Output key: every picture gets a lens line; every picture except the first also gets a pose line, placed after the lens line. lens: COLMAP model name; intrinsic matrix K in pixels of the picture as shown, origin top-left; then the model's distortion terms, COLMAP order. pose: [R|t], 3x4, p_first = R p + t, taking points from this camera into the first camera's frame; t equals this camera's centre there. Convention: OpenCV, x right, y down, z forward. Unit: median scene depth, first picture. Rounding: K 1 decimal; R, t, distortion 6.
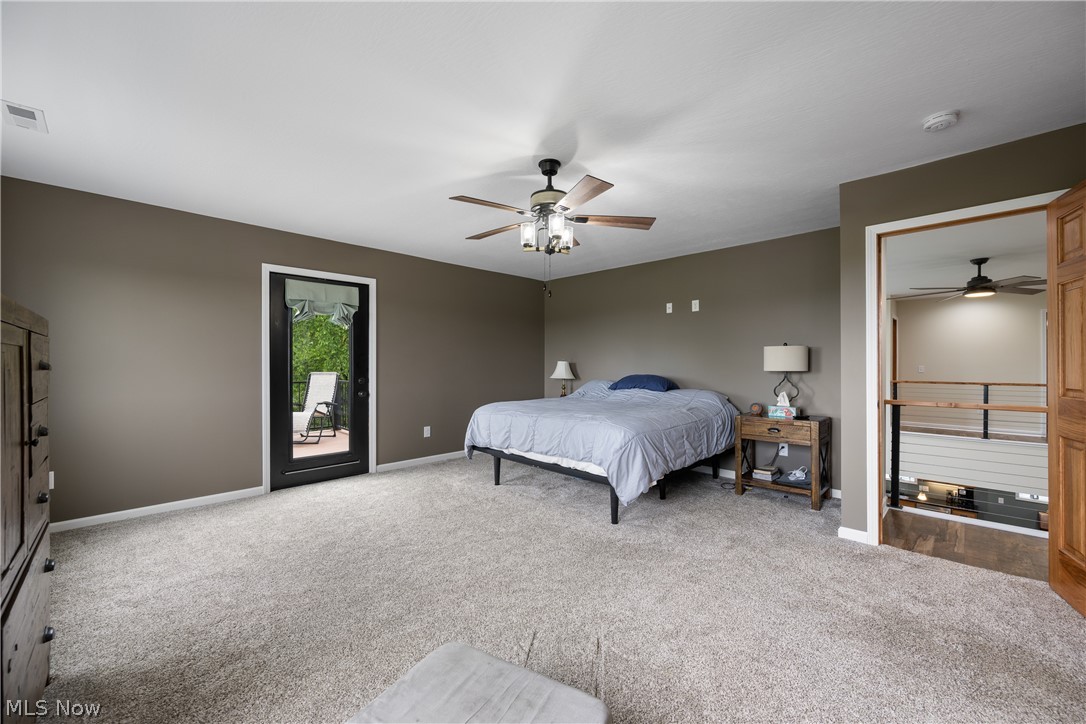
lens RADIAL K [[425.9, 0, 543.0], [0, 425.9, 362.0], [0, 0, 1]] dist [0.002082, 0.000002]
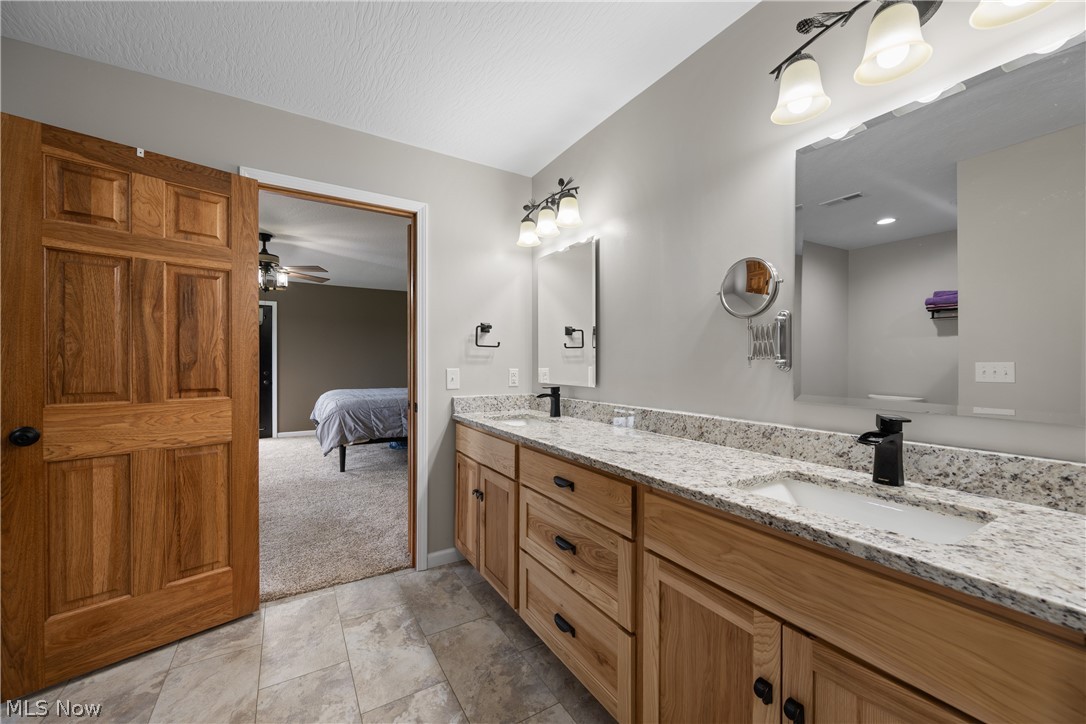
lens RADIAL K [[425.9, 0, 543.0], [0, 425.9, 362.0], [0, 0, 1]] dist [0.002082, 0.000002]
pose [[0.970618, 0.001295, -0.240624, 0.957731], [0.001100, 0.999951, 0.009820, -0.007774], [0.240625, -0.009796, 0.970569, -0.196753]]
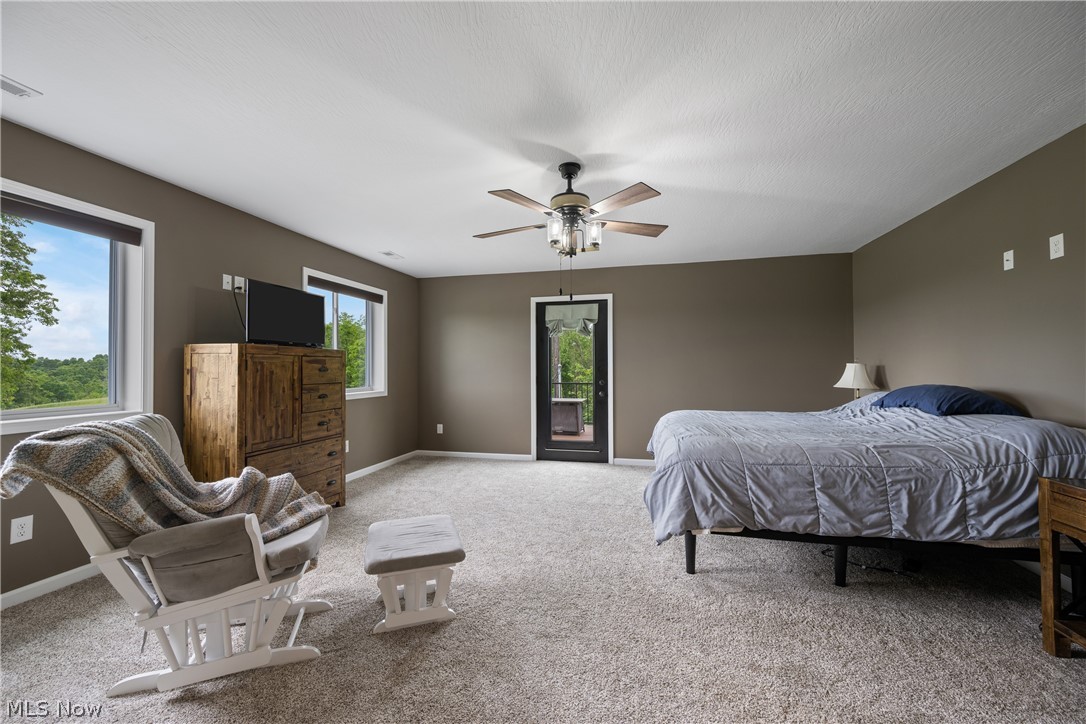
lens RADIAL K [[425.9, 0, 543.0], [0, 425.9, 362.0], [0, 0, 1]] dist [0.002082, 0.000002]
pose [[0.520994, -0.015706, -0.853416, 0.566003], [0.008235, 0.999877, -0.013375, 0.001912], [0.853521, -0.000060, 0.521059, 0.295054]]
